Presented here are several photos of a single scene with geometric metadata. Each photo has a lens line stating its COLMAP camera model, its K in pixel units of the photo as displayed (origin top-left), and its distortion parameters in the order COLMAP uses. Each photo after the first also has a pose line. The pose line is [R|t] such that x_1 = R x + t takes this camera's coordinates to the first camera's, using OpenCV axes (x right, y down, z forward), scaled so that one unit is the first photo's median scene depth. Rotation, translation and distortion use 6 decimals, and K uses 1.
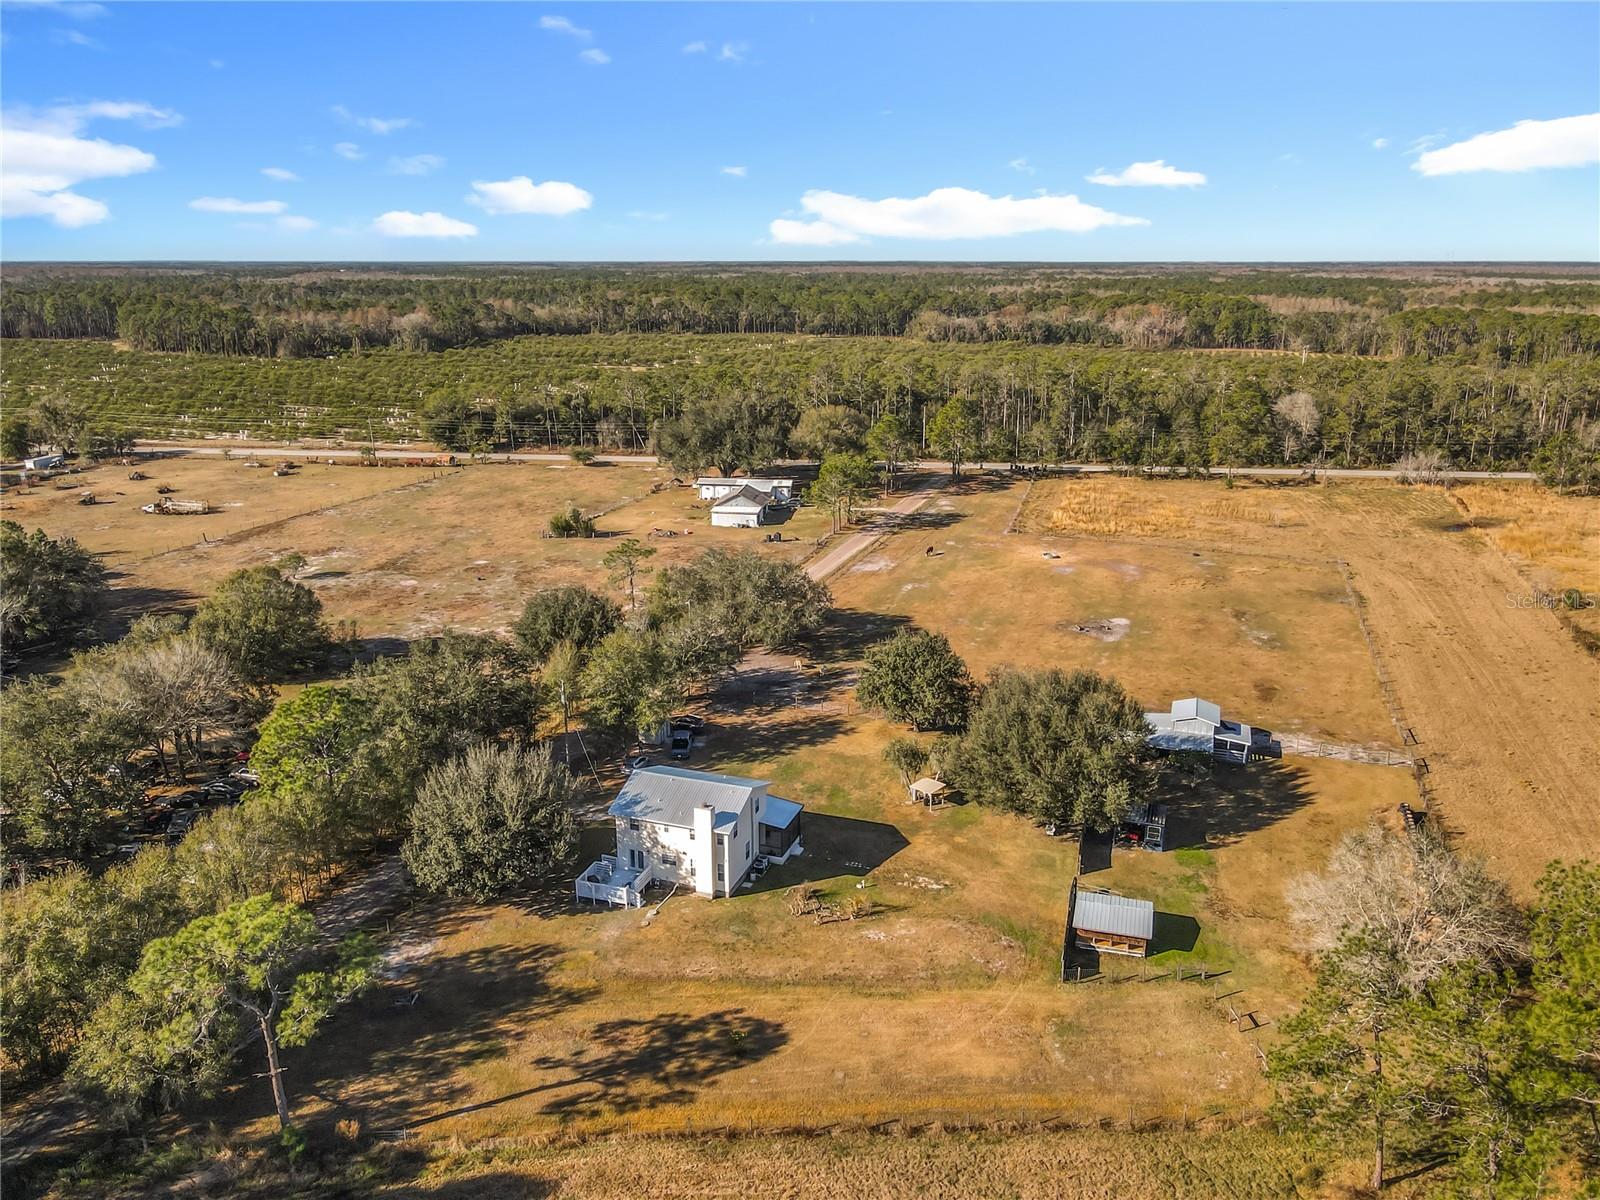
lens RADIAL K [[1149.6, 0, 776.3], [0, 1149.6, 674.6], [0, 0, 1]] dist [0.000029, 0.001605]
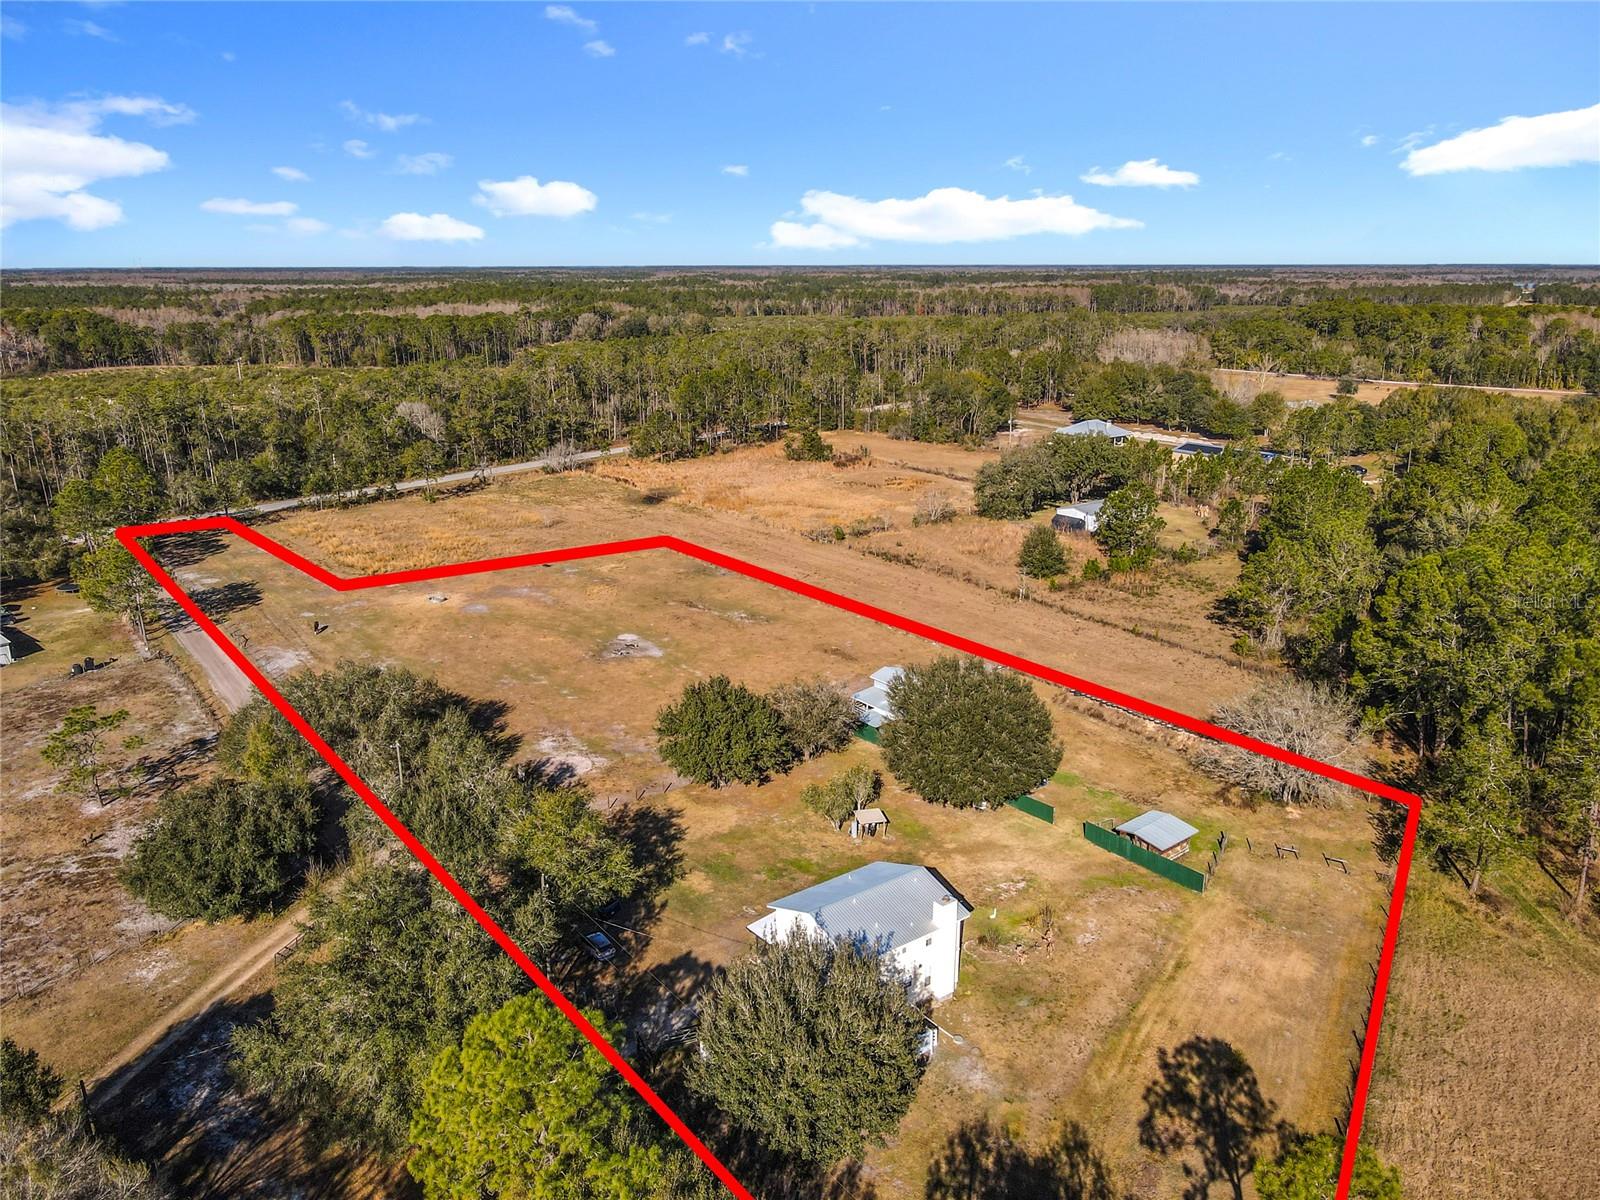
lens RADIAL K [[1159.9, 0, 773.8], [0, 1159.9, 746.1], [0, 0, 1]] dist [0.000333, -0.003929]
pose [[0.551140, -0.323069, 0.769331, -0.492153], [0.287221, 0.939113, 0.188604, -0.126702], [-0.783421, 0.117021, 0.610375, 0.350939]]
